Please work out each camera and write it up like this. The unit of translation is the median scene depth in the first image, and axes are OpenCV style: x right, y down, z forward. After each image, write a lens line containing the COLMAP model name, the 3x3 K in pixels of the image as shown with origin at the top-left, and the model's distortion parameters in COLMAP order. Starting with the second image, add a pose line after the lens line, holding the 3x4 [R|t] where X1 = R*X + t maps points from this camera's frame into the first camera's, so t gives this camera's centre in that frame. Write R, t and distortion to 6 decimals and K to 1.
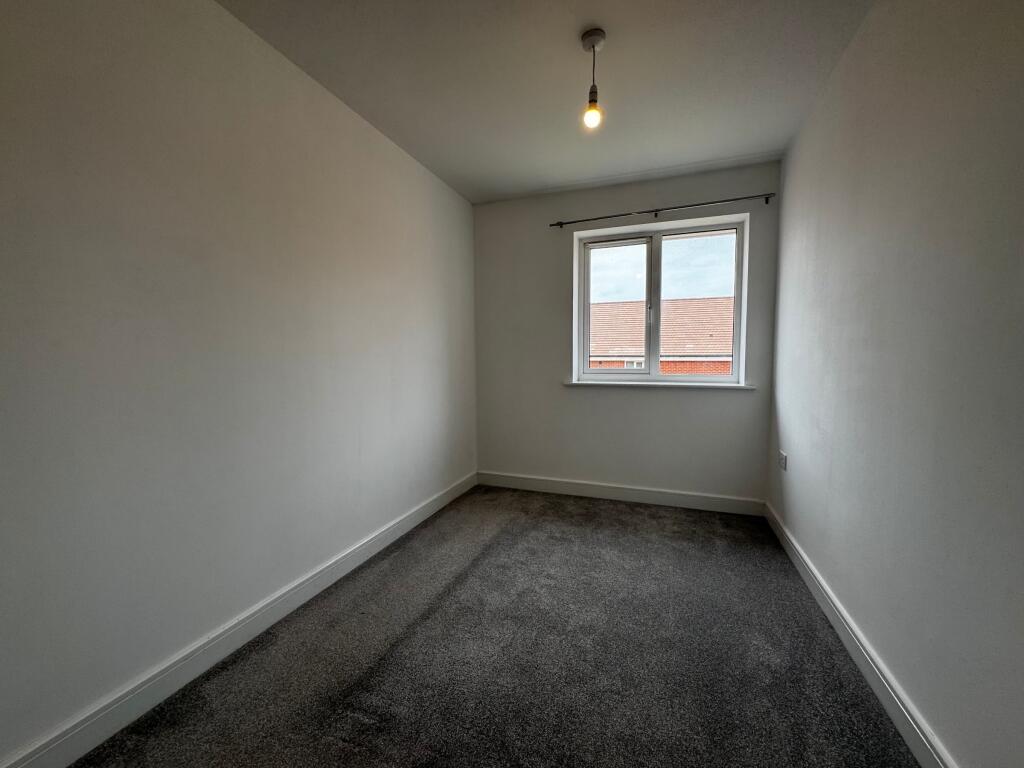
lens RADIAL K [[408.9, 0, 513.8], [0, 408.9, 379.8], [0, 0, 1]] dist [0.000494, 0.000732]
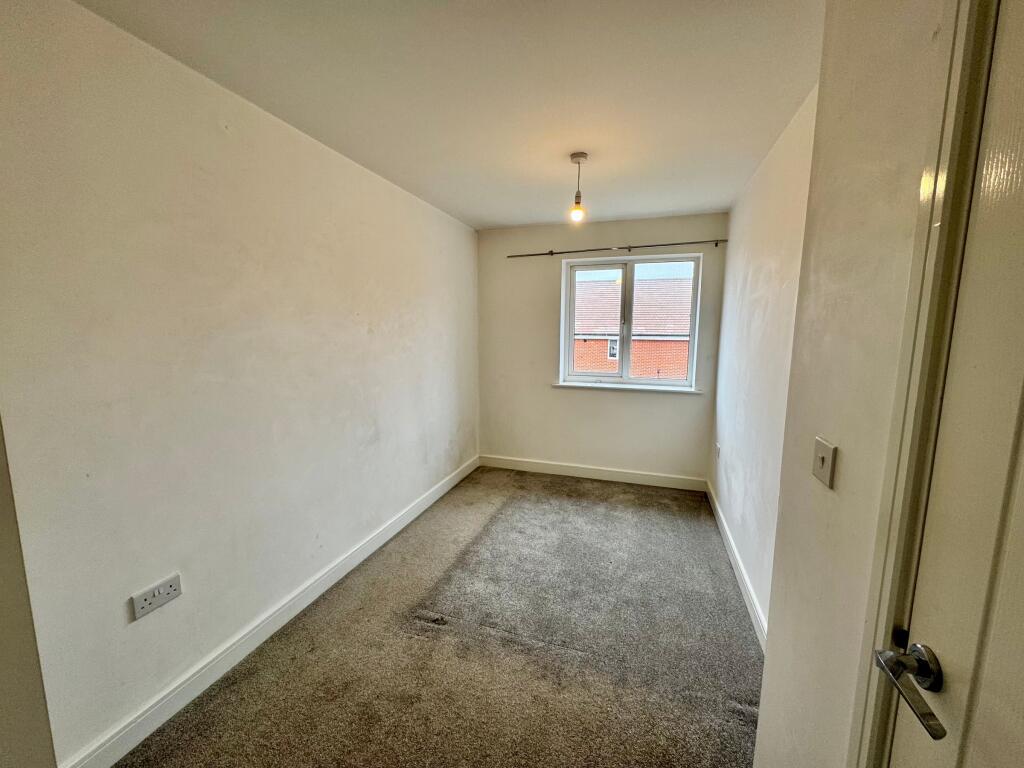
lens RADIAL K [[408.9, 0, 514.8], [0, 408.9, 378.7], [0, 0, 1]] dist [0.000494, 0.000732]
pose [[0.999238, 0.004922, 0.038719, -0.037856], [-0.007568, 0.997623, 0.068493, -0.098269], [-0.038290, -0.068734, 0.996900, -0.222211]]
